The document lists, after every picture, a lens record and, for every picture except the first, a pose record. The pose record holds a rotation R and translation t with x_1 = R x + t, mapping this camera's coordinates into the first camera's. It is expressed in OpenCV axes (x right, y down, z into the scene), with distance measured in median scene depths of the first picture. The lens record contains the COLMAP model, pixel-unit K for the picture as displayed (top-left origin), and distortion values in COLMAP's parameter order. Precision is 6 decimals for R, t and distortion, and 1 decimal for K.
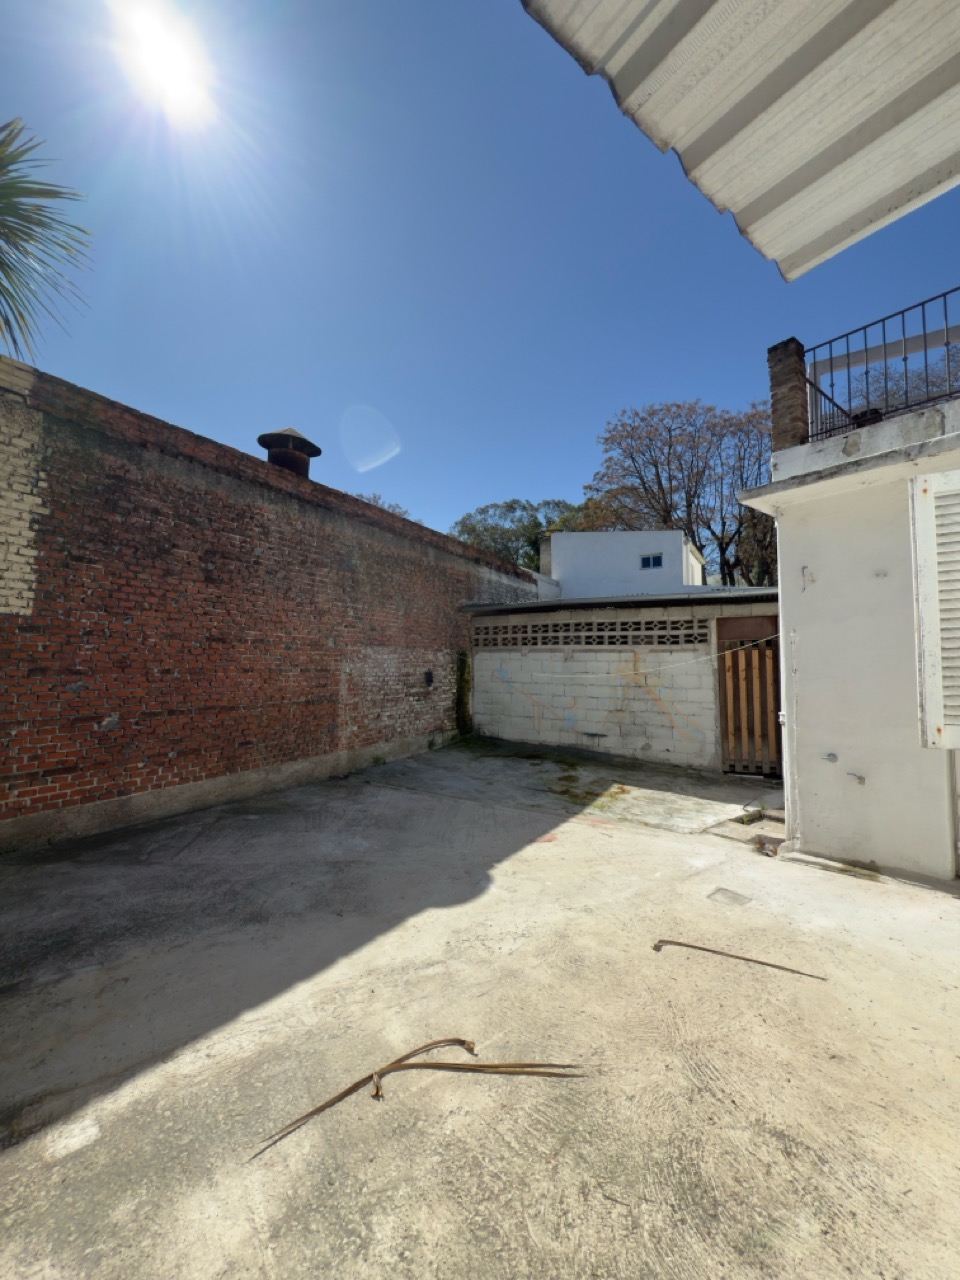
lens RADIAL K [[504.8, 0, 480.0], [0, 504.8, 640.0], [0, 0, 1]] dist [-0.001257, -0.000863]
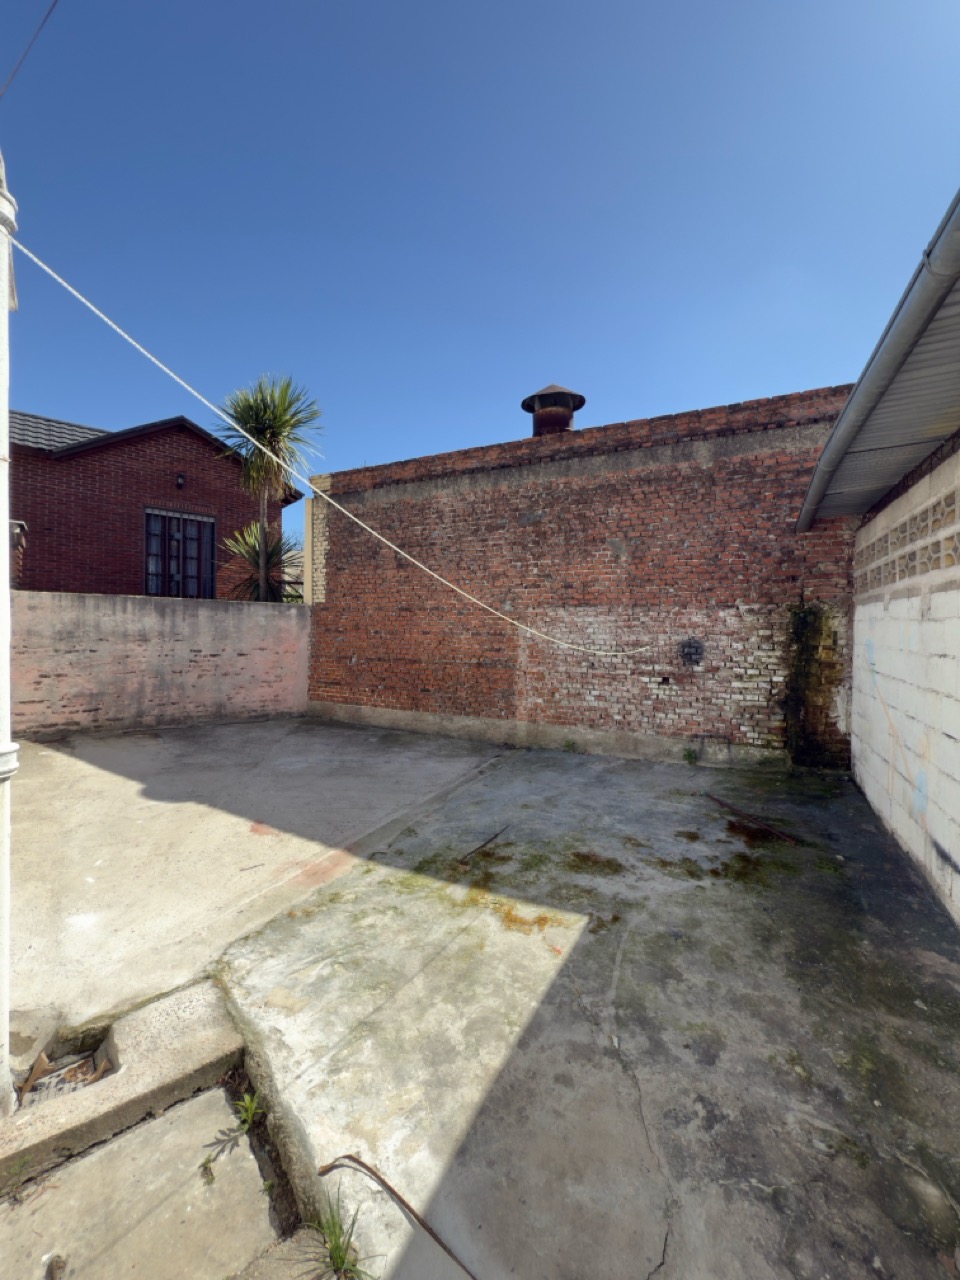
lens RADIAL K [[504.8, 0, 480.0], [0, 504.8, 640.0], [0, 0, 1]] dist [-0.001257, -0.000863]
pose [[0.043182, 0.016285, -0.998934, 0.688965], [0.036247, 0.999183, 0.017856, 0.052645], [0.998409, -0.036979, 0.042557, 0.936252]]
